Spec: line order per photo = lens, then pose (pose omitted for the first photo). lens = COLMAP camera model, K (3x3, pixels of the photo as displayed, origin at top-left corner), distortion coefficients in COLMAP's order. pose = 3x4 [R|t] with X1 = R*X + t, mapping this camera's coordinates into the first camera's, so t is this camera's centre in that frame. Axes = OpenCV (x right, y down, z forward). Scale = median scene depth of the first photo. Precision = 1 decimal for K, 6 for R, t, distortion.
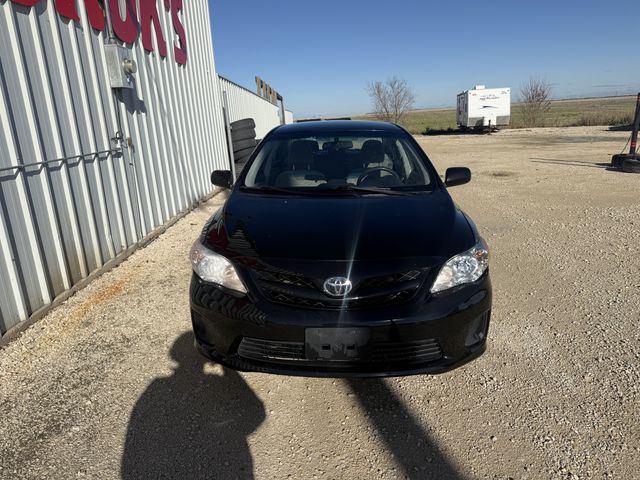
lens RADIAL K [[477.6, 0, 320.0], [0, 477.6, 240.0], [0, 0, 1]] dist [0.008217, 0.003095]
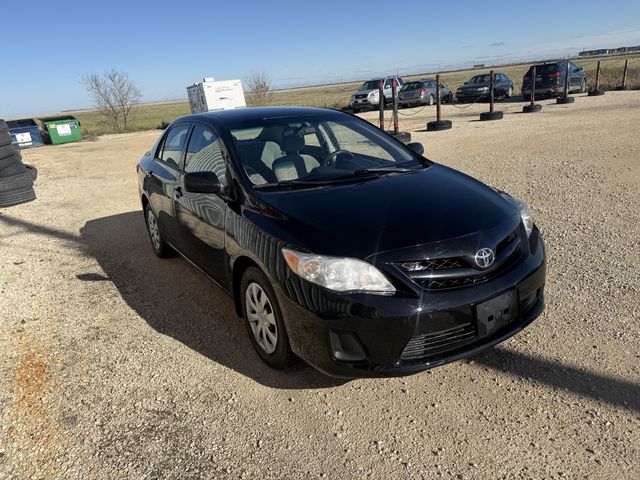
lens RADIAL K [[464.0, 0, 320.0], [0, 464.0, 240.0], [0, 0, 1]] dist [0.028515, -0.036725]
pose [[0.802361, -0.202369, 0.561484, -0.439378], [0.192914, 0.978199, 0.076887, -0.046303], [-0.564802, 0.046627, 0.823908, 0.208876]]
